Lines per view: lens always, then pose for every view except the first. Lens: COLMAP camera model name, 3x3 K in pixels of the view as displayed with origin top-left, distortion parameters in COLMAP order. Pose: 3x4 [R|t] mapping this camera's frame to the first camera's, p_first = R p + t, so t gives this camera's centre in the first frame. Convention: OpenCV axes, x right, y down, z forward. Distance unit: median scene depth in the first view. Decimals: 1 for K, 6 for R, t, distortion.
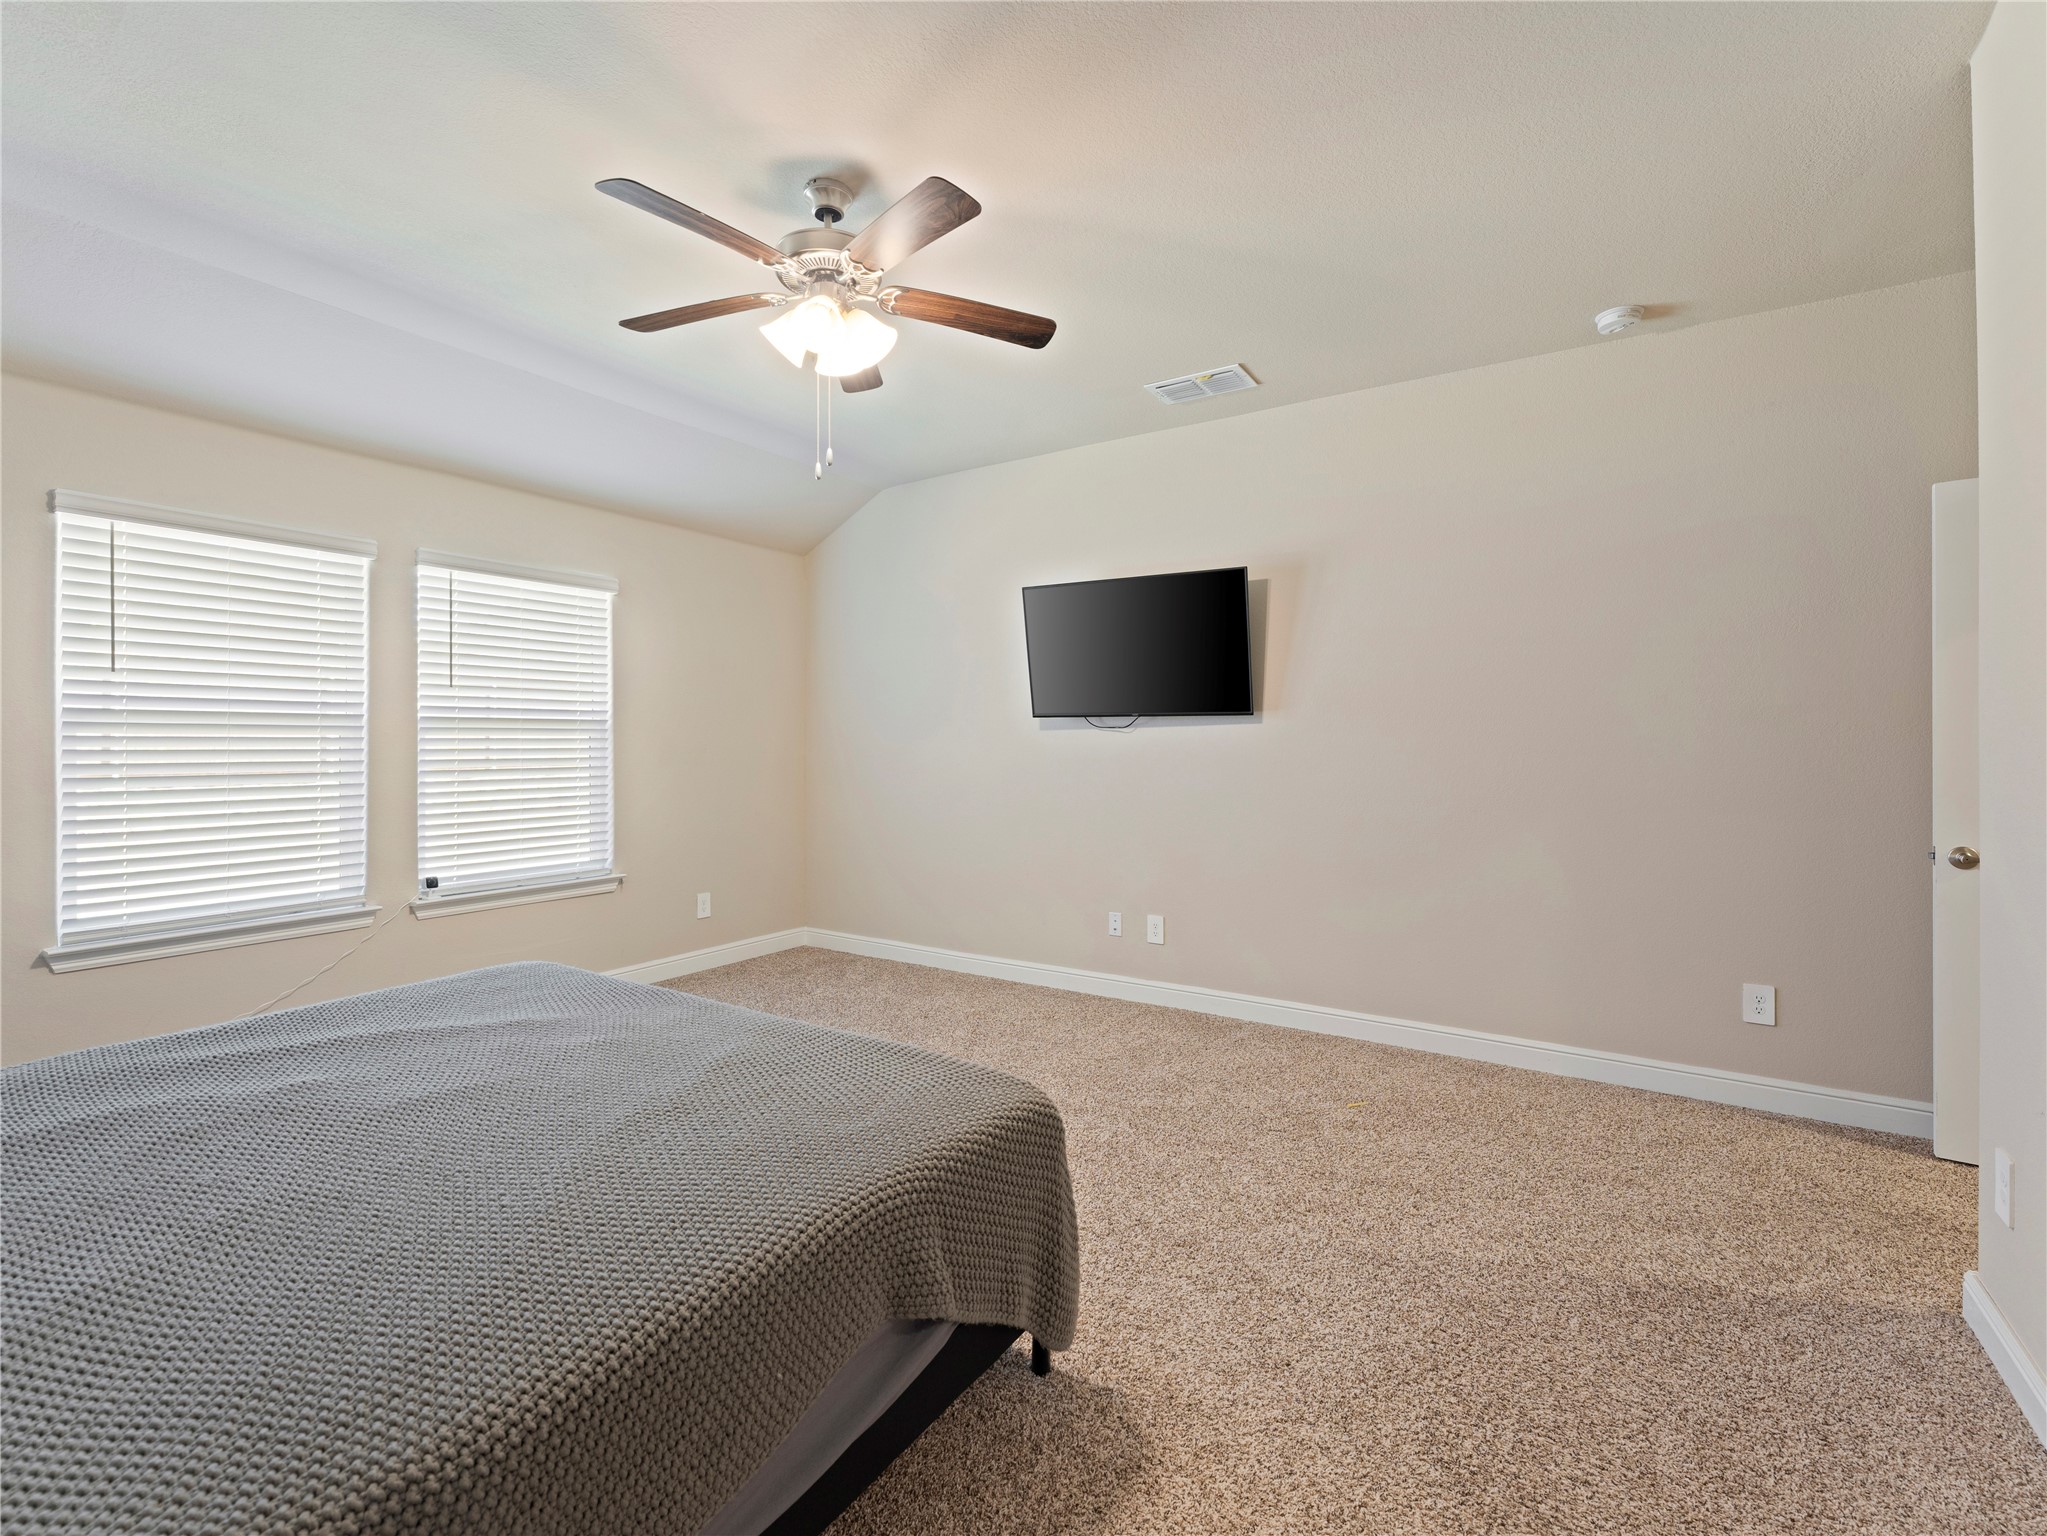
lens RADIAL K [[905.9, 0, 1017.5], [0, 905.9, 744.2], [0, 0, 1]] dist [-0.002967, -0.000900]
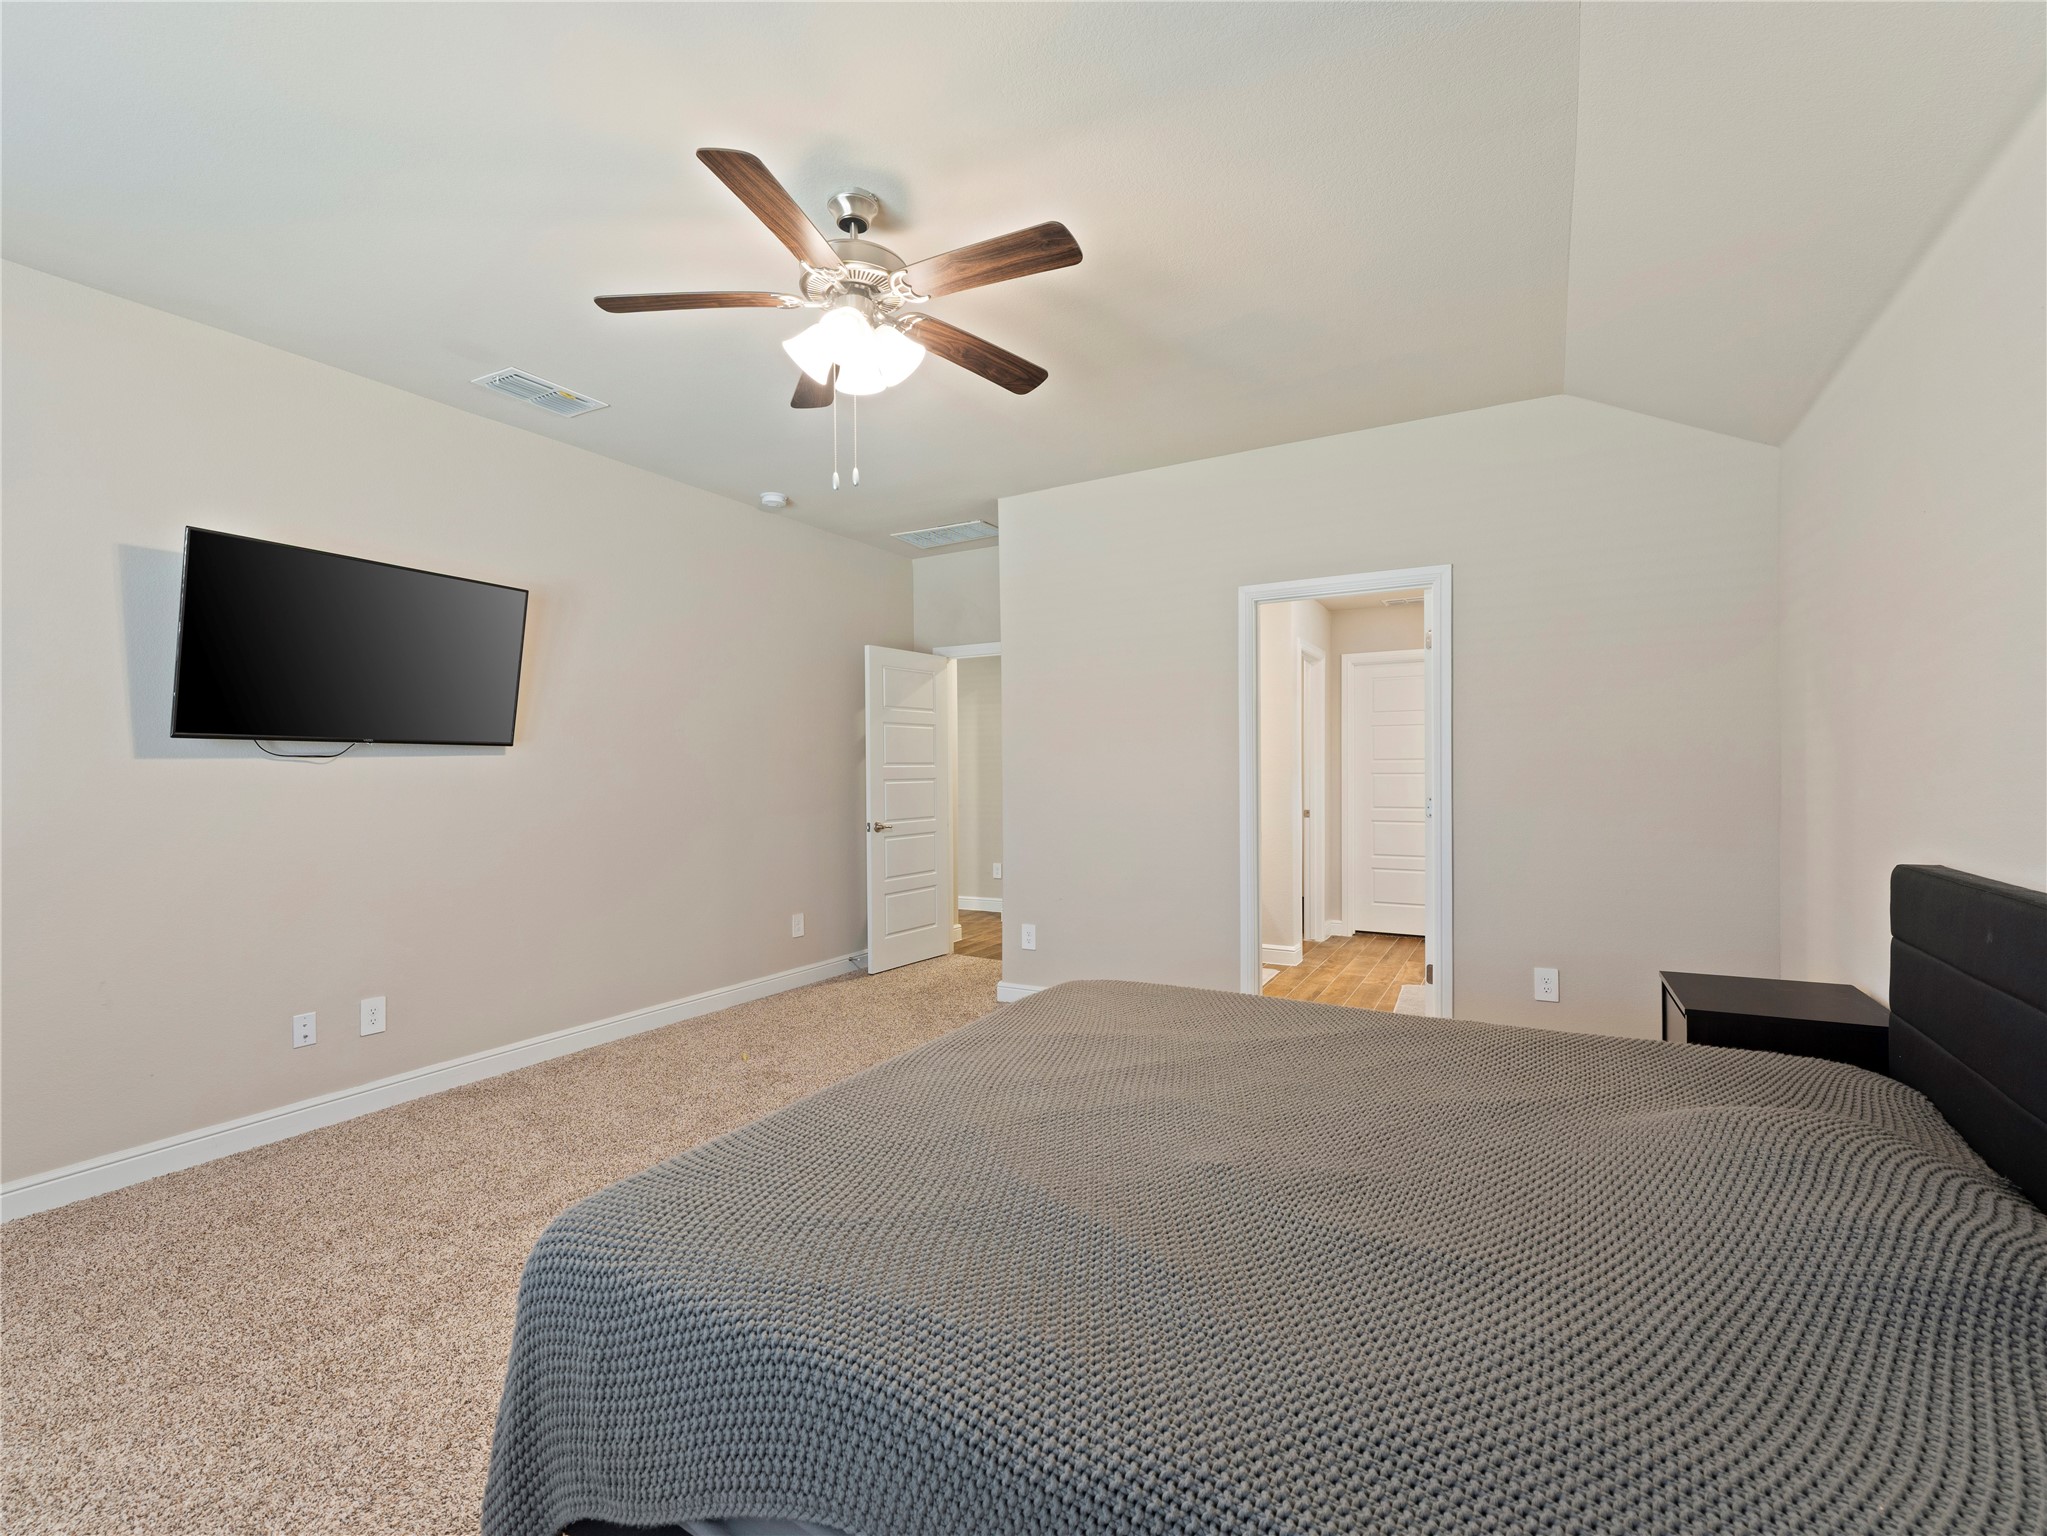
lens RADIAL K [[905.9, 0, 1024.5], [0, 905.9, 767.0], [0, 0, 1]] dist [-0.002967, -0.000900]
pose [[-0.065539, 0.000056, 0.997850, -0.811538], [0.003843, 0.999993, 0.000196, -0.009375], [-0.997843, 0.003848, -0.065538, 0.601242]]
